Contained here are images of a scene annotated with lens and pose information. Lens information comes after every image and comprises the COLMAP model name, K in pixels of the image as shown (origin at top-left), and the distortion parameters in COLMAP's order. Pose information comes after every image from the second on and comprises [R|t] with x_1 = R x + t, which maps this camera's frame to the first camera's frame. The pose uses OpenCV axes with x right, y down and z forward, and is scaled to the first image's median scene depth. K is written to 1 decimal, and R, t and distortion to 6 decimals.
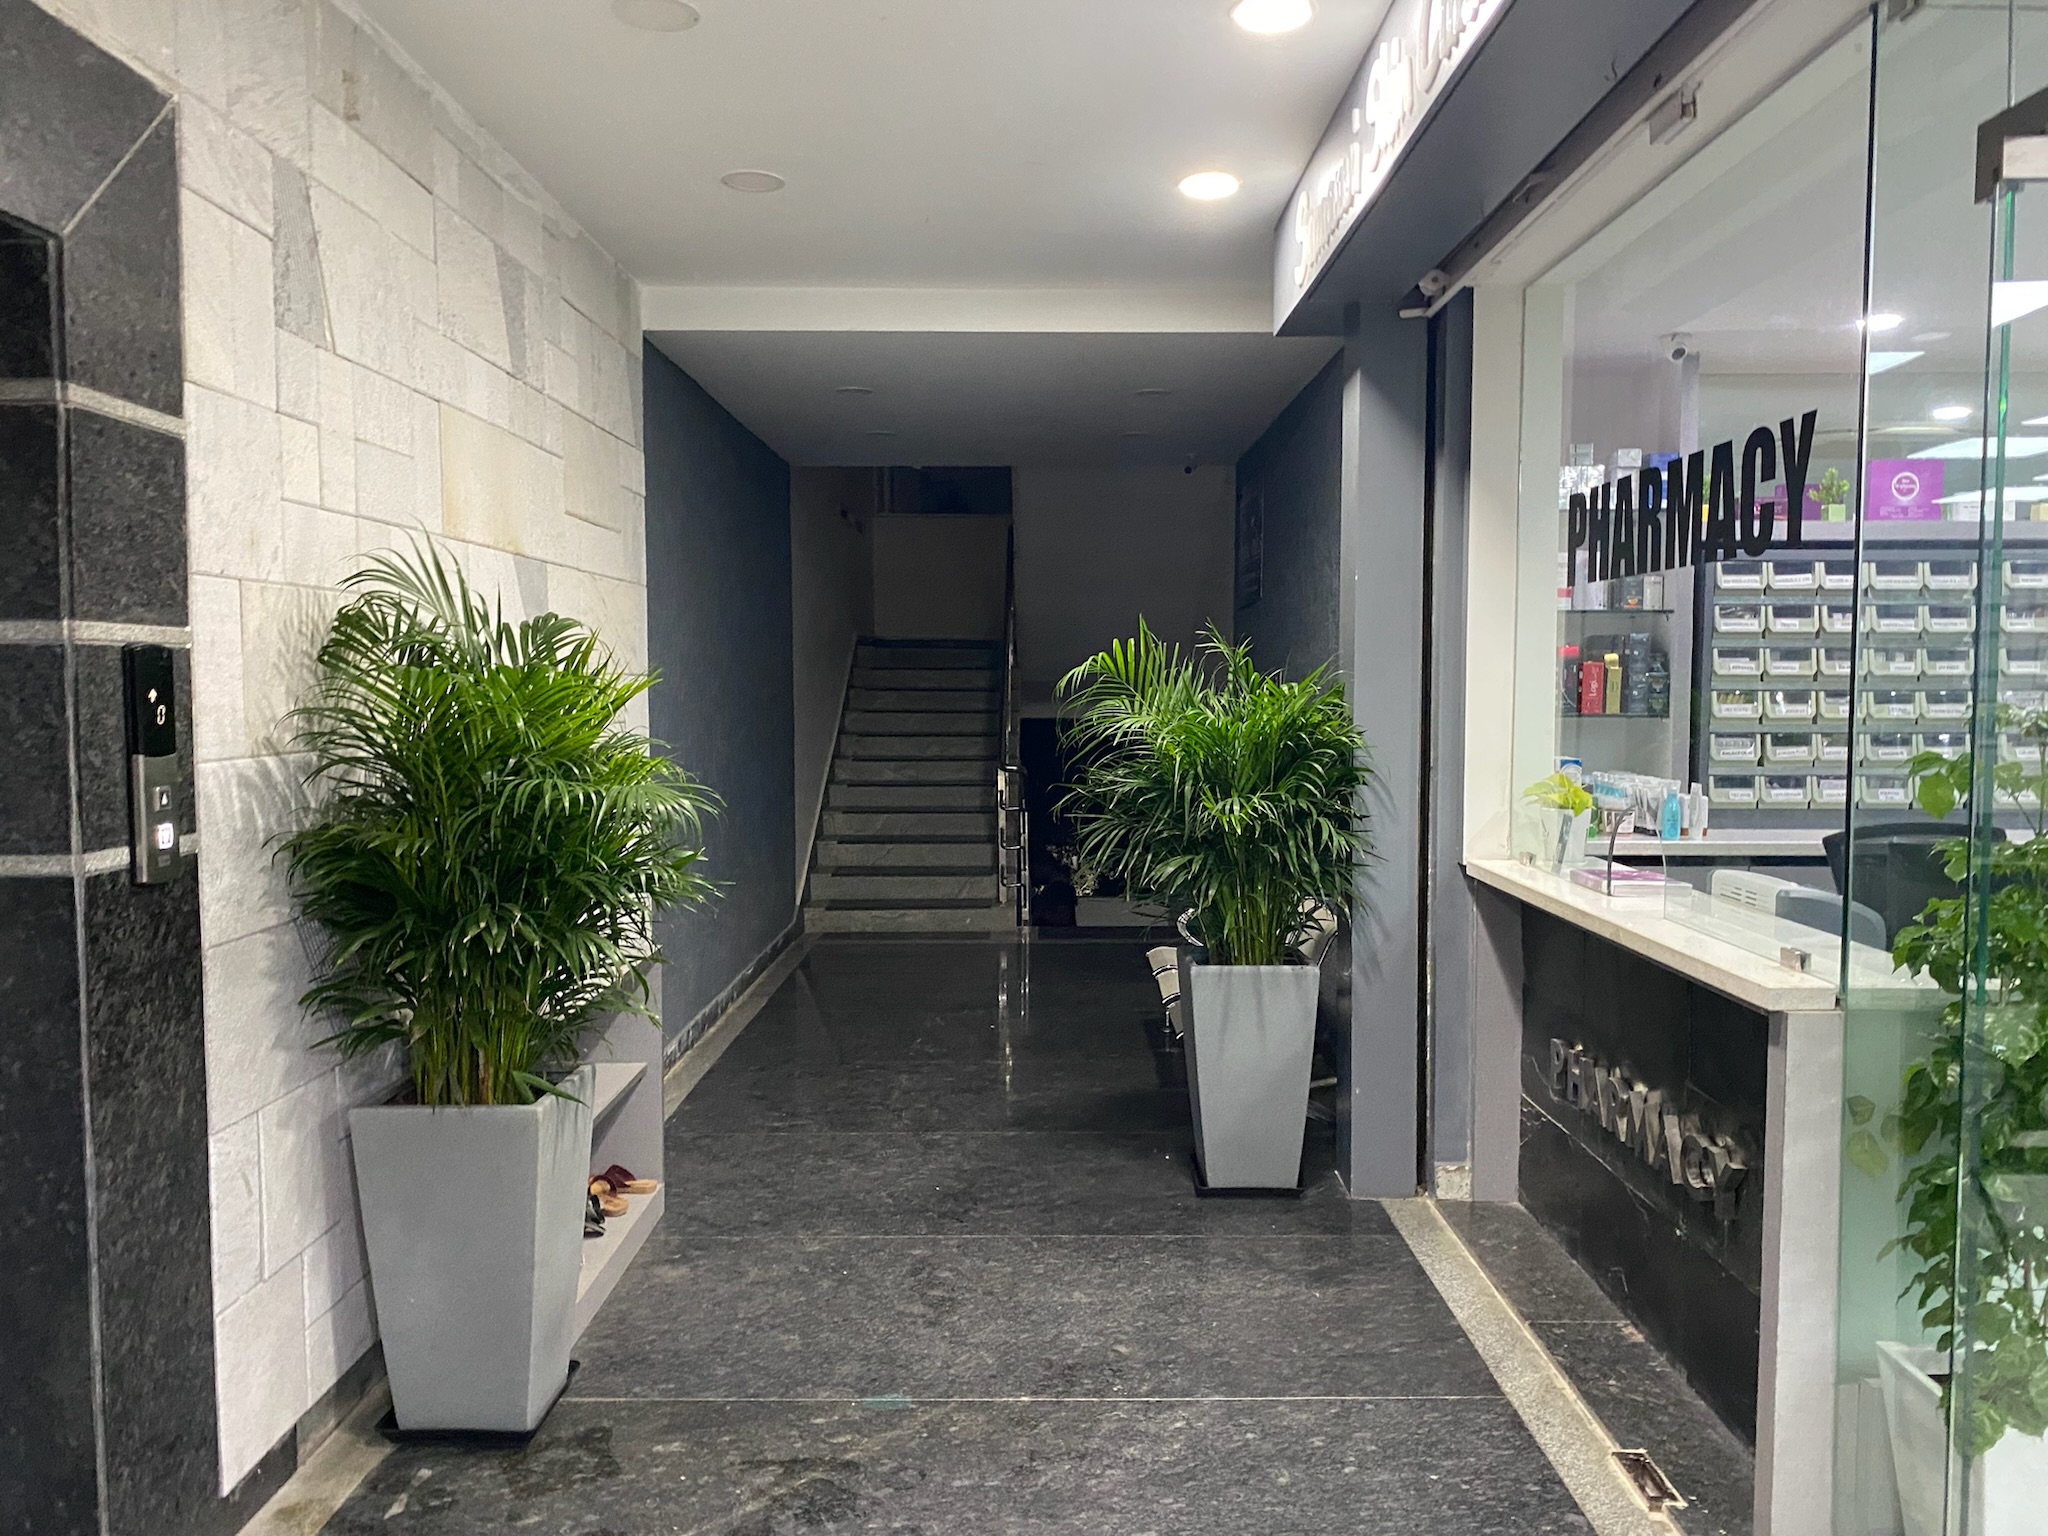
lens RADIAL K [[1565.3, 0, 1024.0], [0, 1565.3, 768.0], [0, 0, 1]] dist [0.028181, -0.038235]
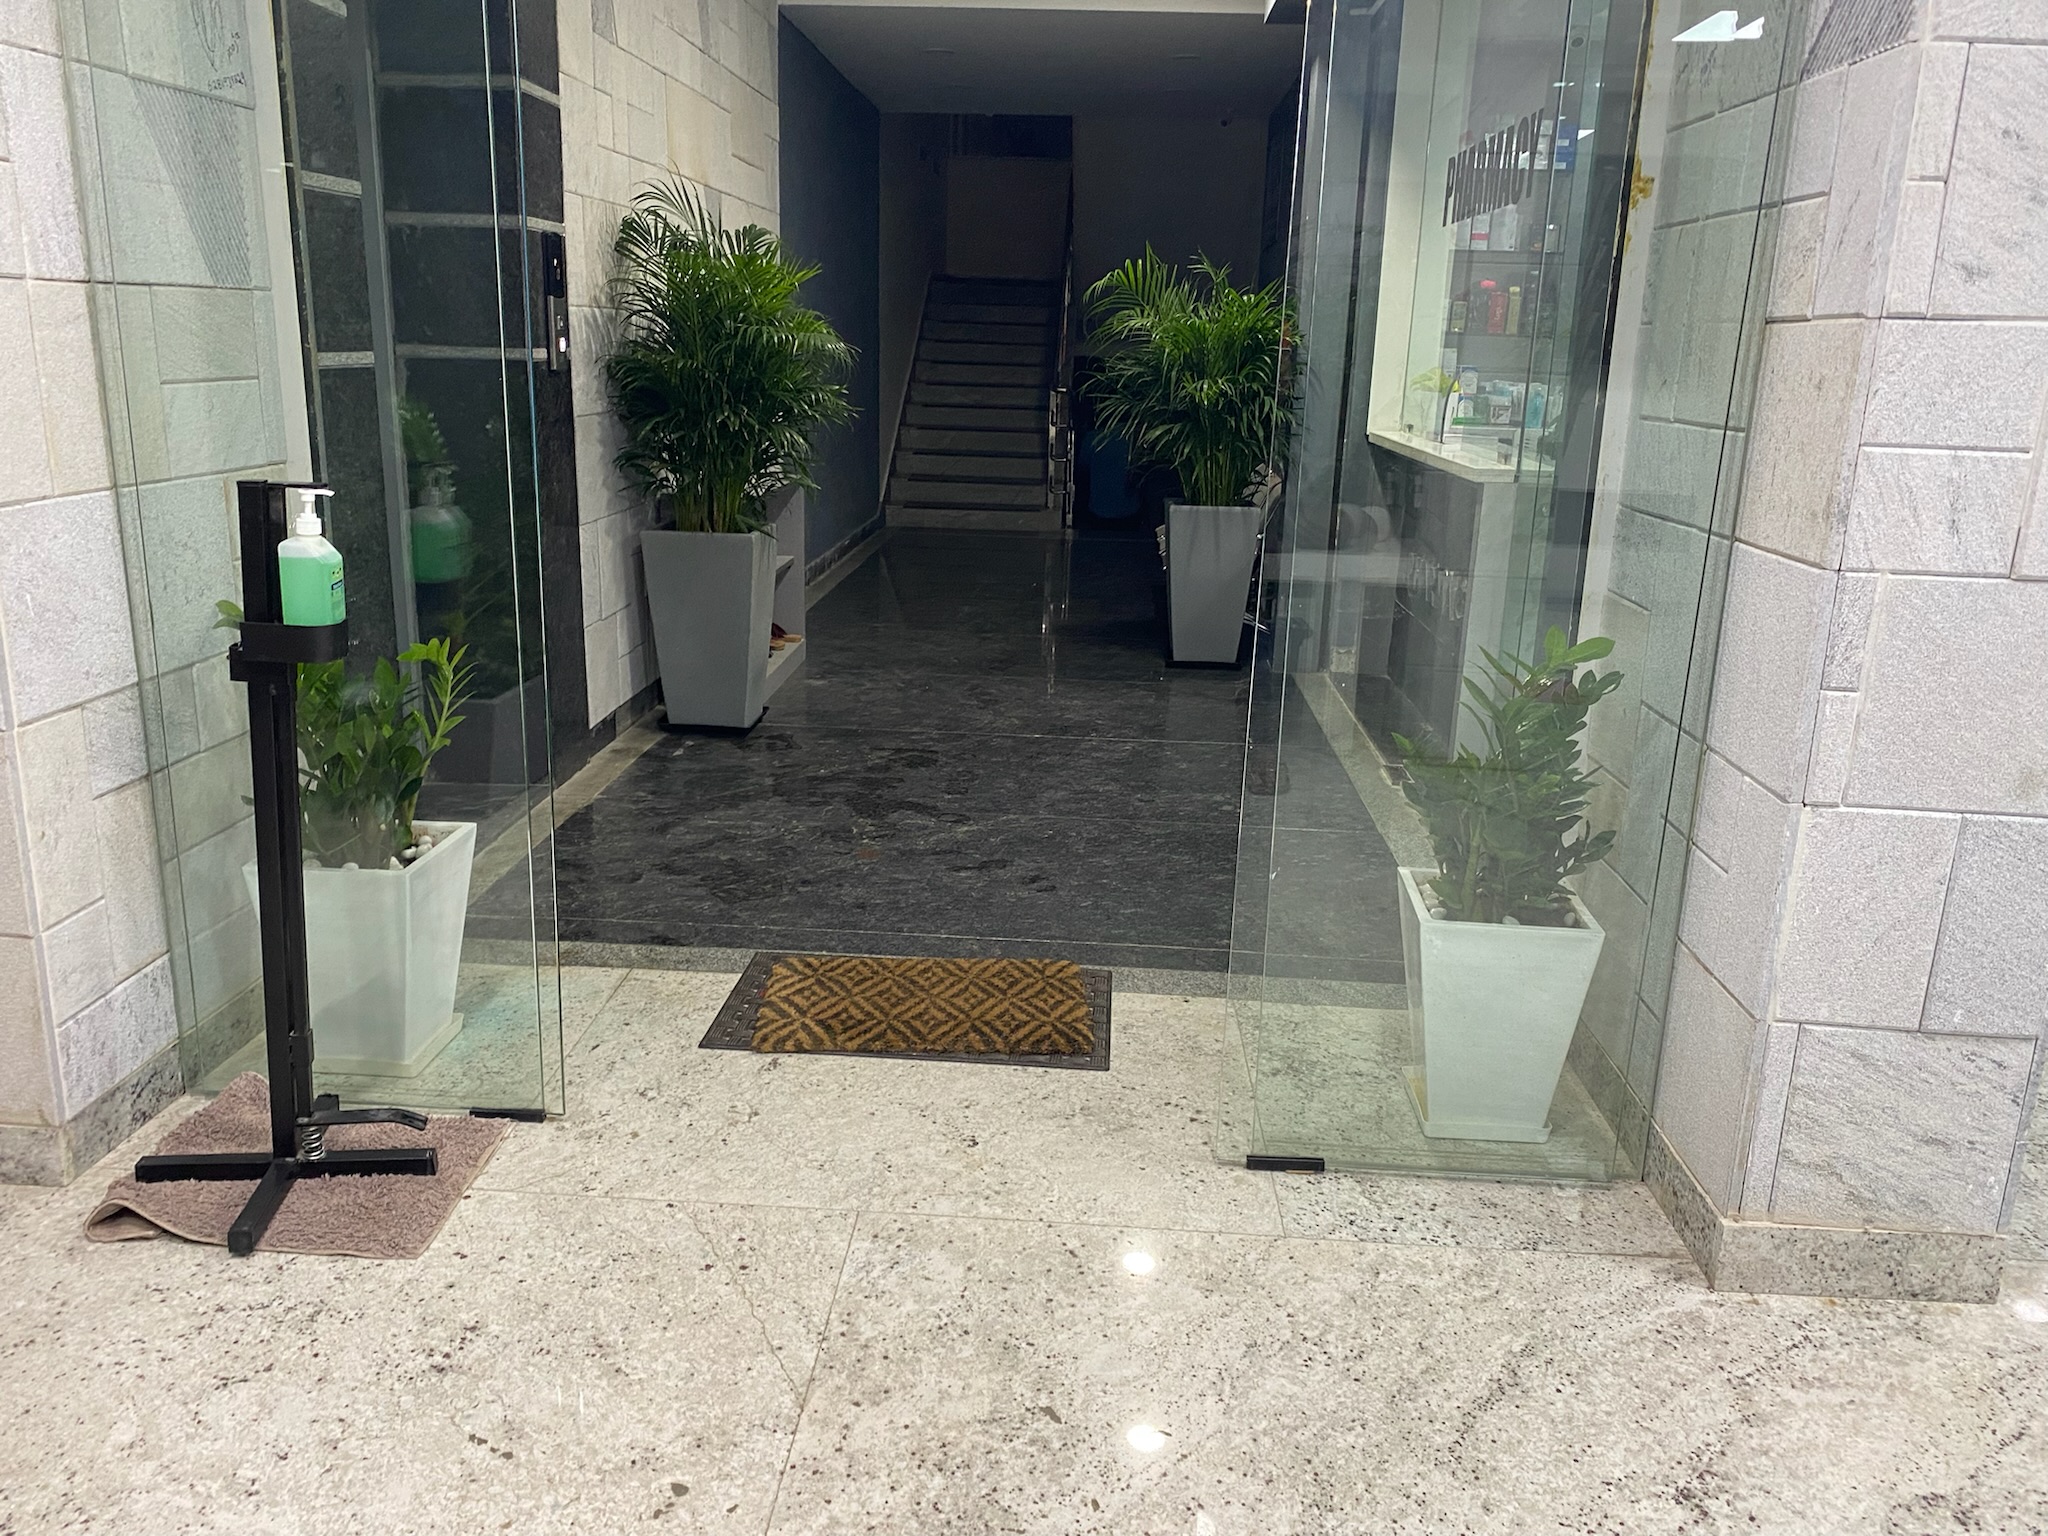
lens RADIAL K [[1557.9, 0, 1004.7], [0, 1557.9, 772.3], [0, 0, 1]] dist [0.108336, -0.299903]
pose [[0.998073, 0.041675, -0.045965, 0.032641], [-0.031027, 0.976795, 0.211916, 0.069000], [0.053730, -0.210081, 0.976206, -0.458942]]
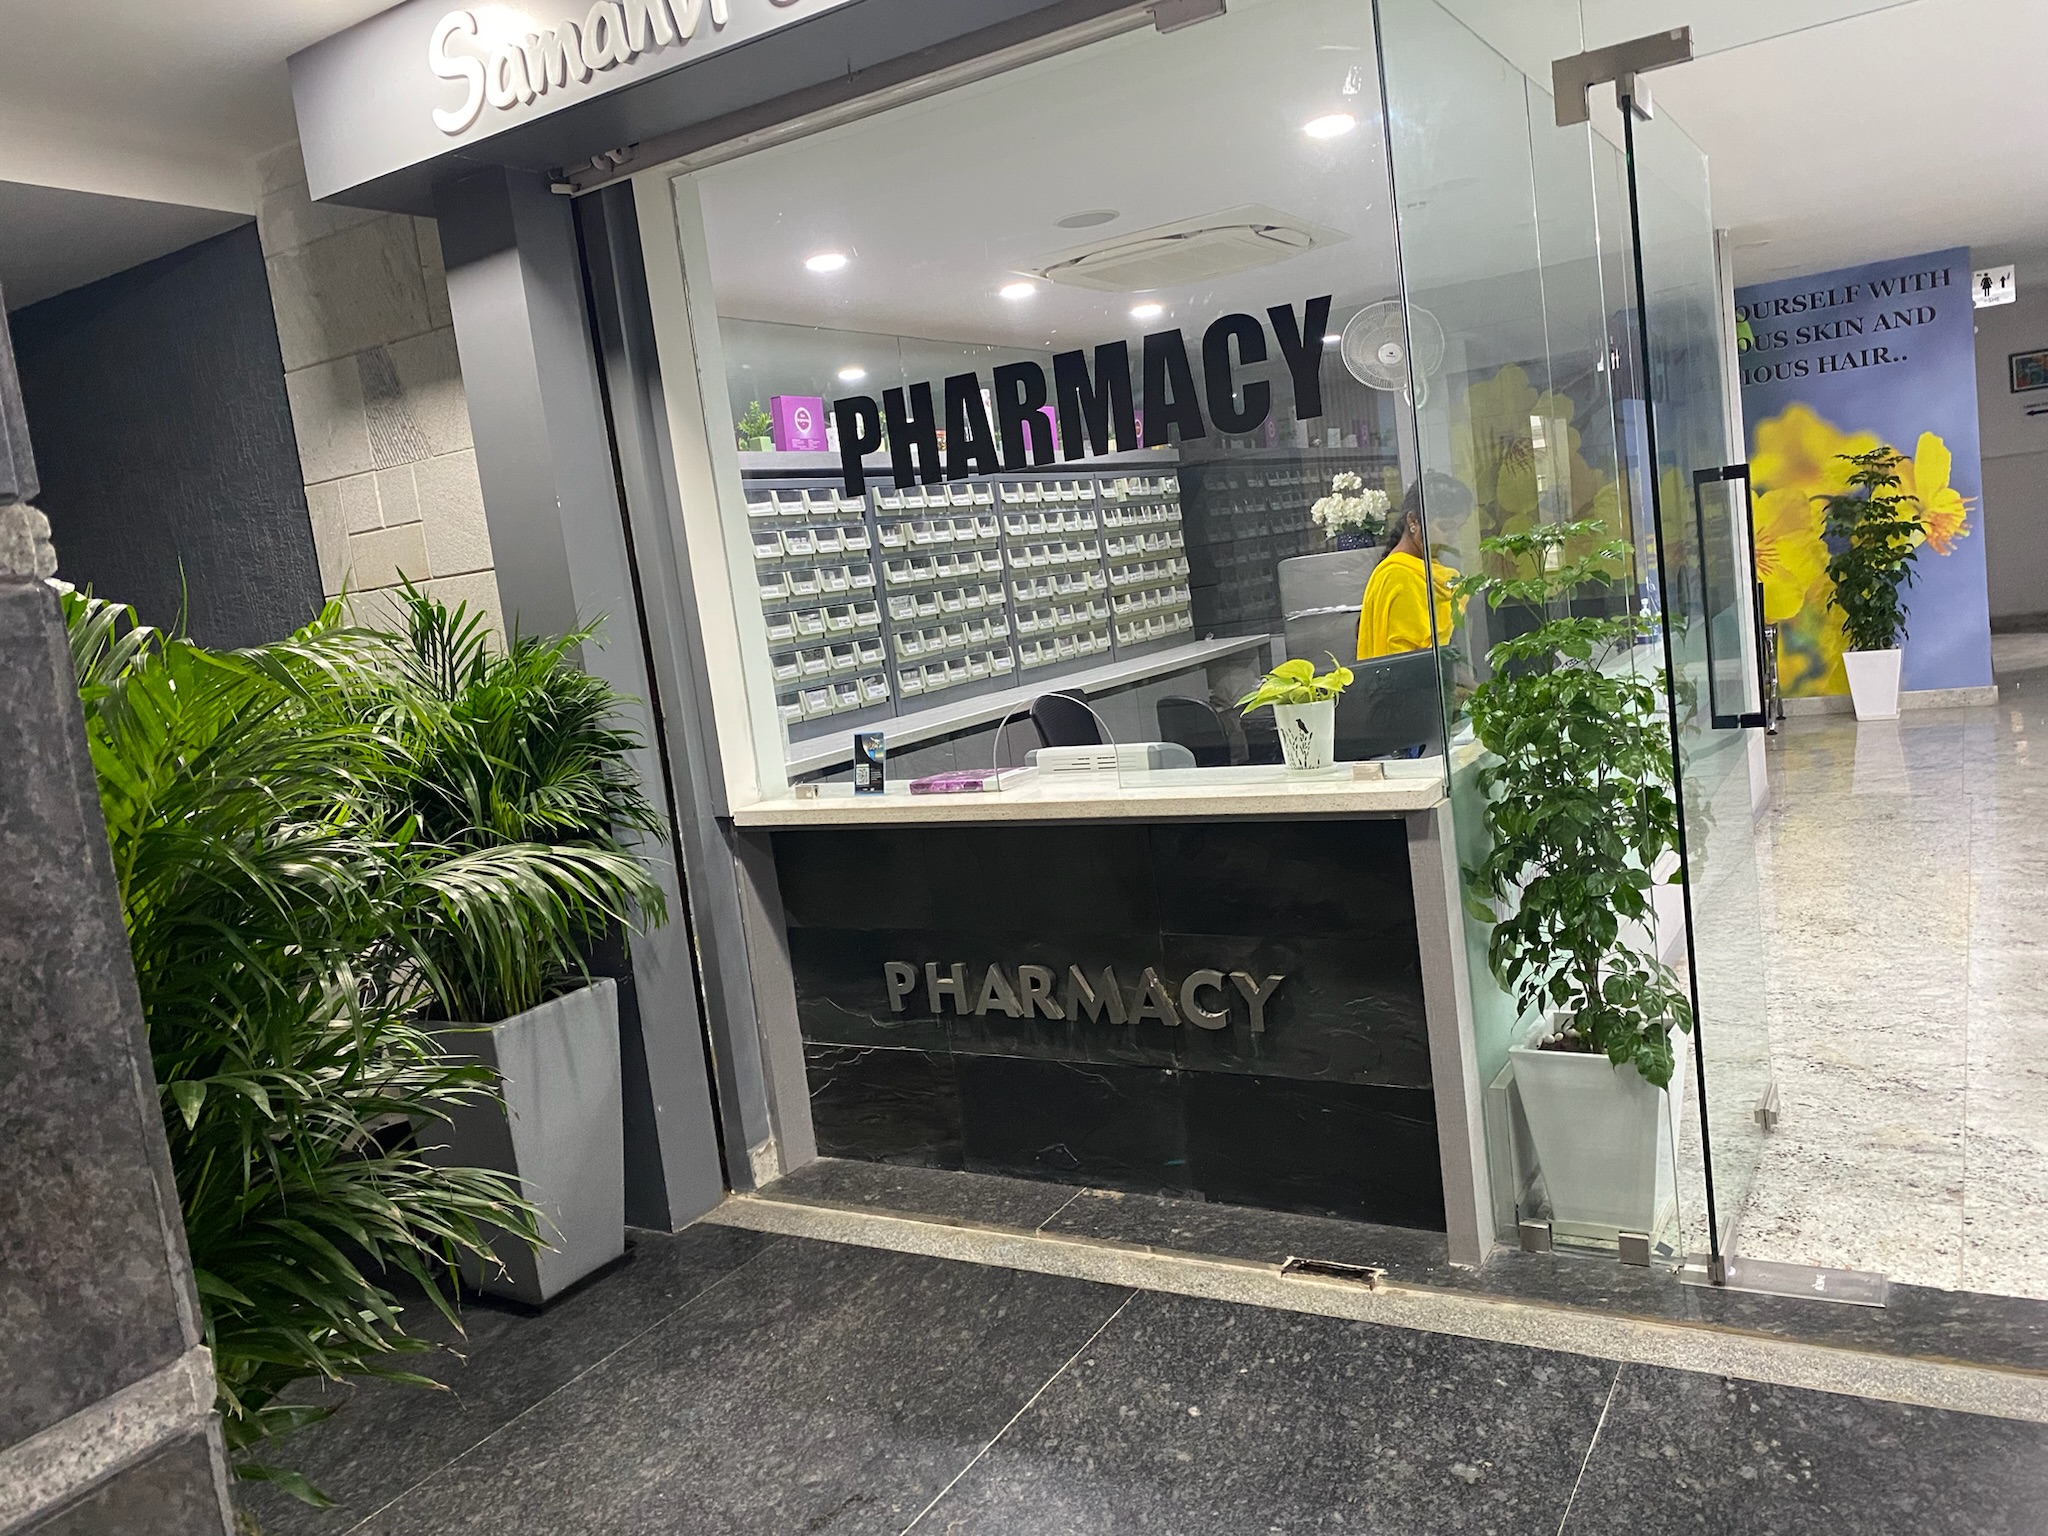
lens RADIAL K [[1566.3, 0, 1014.1], [0, 1566.3, 754.2], [0, 0, 1]] dist [0.024569, -0.031677]
pose [[0.506694, -0.163850, 0.846413, -0.394804], [0.171777, 0.981276, 0.087124, -0.024542], [-0.844840, 0.101249, 0.525352, 0.387085]]
